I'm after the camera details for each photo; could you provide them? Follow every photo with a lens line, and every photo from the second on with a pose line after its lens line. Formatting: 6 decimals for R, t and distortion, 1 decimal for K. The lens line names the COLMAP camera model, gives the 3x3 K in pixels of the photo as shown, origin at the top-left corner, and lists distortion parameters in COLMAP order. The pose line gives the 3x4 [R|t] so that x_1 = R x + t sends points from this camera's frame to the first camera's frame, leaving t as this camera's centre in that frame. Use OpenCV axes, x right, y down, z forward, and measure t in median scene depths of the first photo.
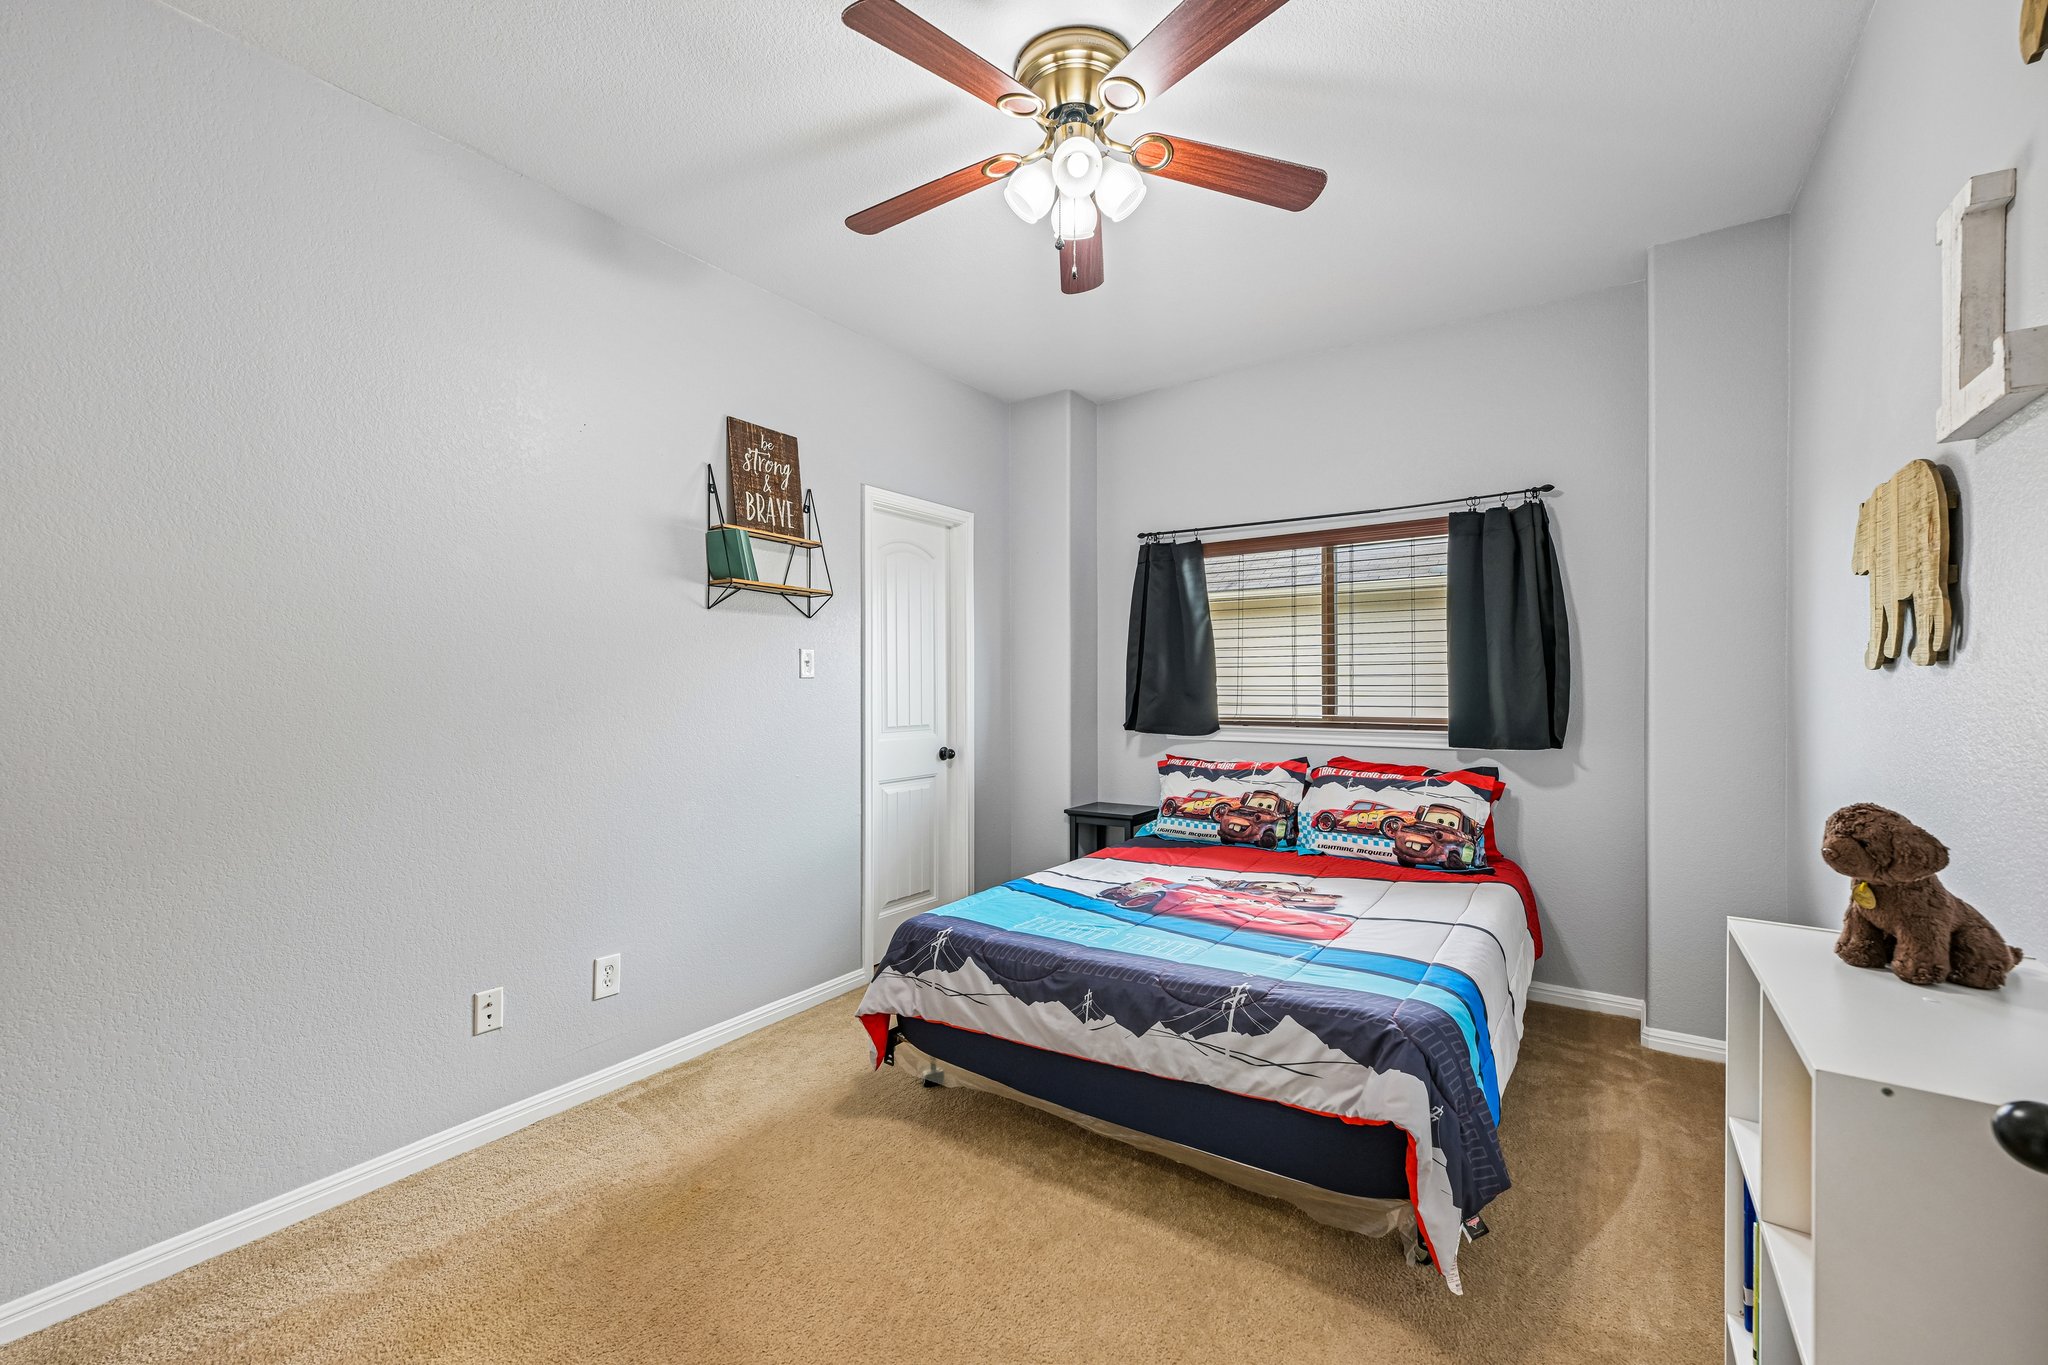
lens RADIAL K [[831.6, 0, 1024.0], [0, 831.6, 682.5], [0, 0, 1]] dist [0.000273, 0.000029]
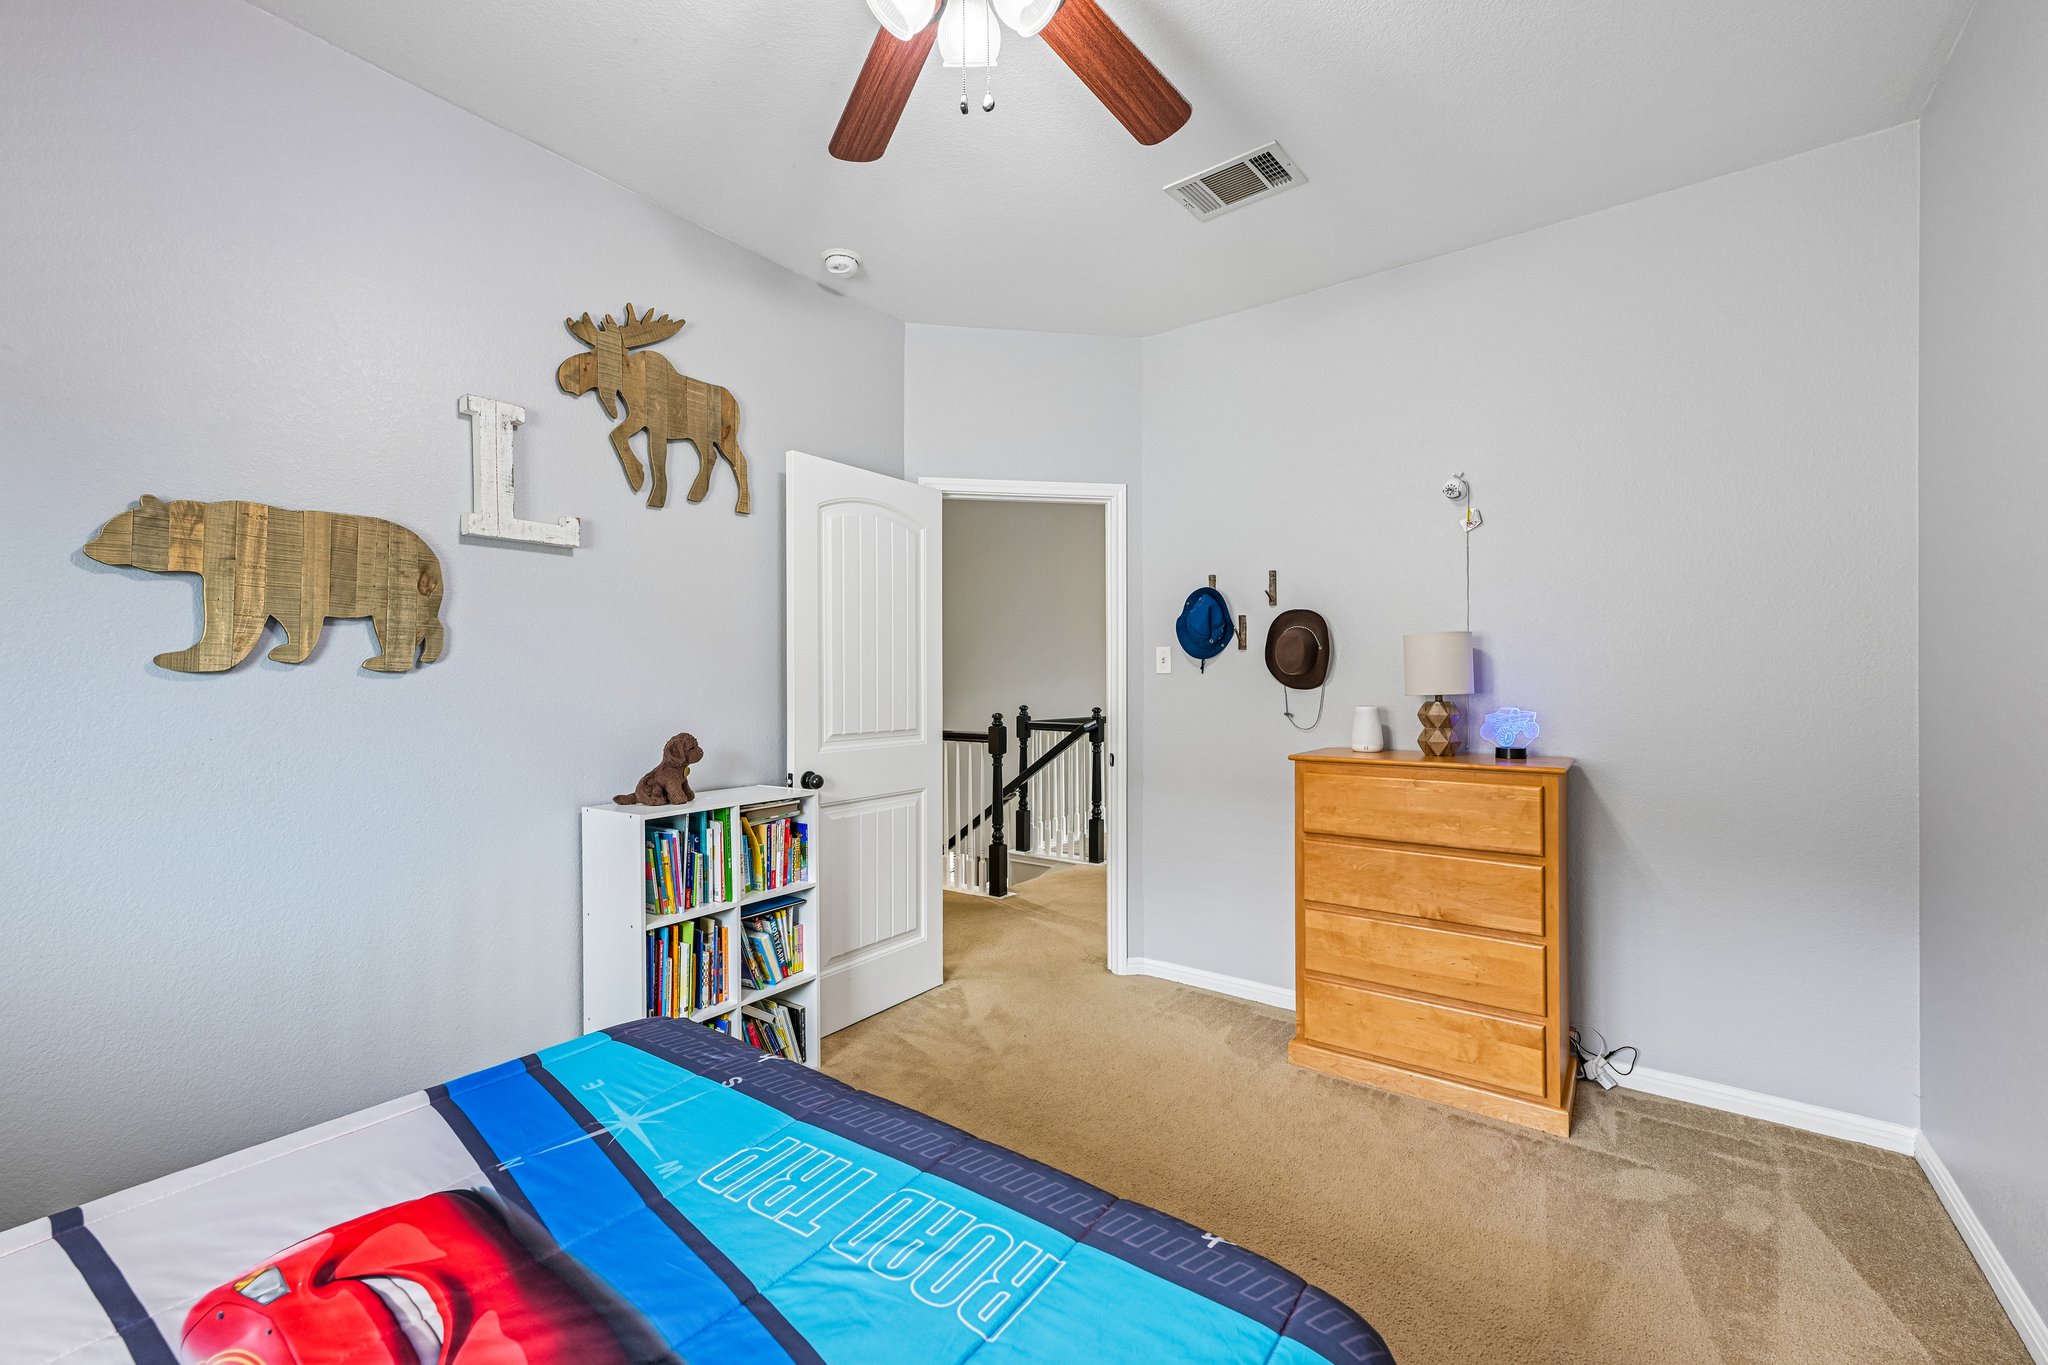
lens RADIAL K [[831.6, 0, 1024.0], [0, 831.6, 682.5], [0, 0, 1]] dist [0.000273, 0.000029]
pose [[-0.999541, 0.009530, 0.028758, -0.005227], [0.009757, 0.999922, 0.007775, 0.001477], [-0.028682, 0.008052, -0.999556, 1.442421]]
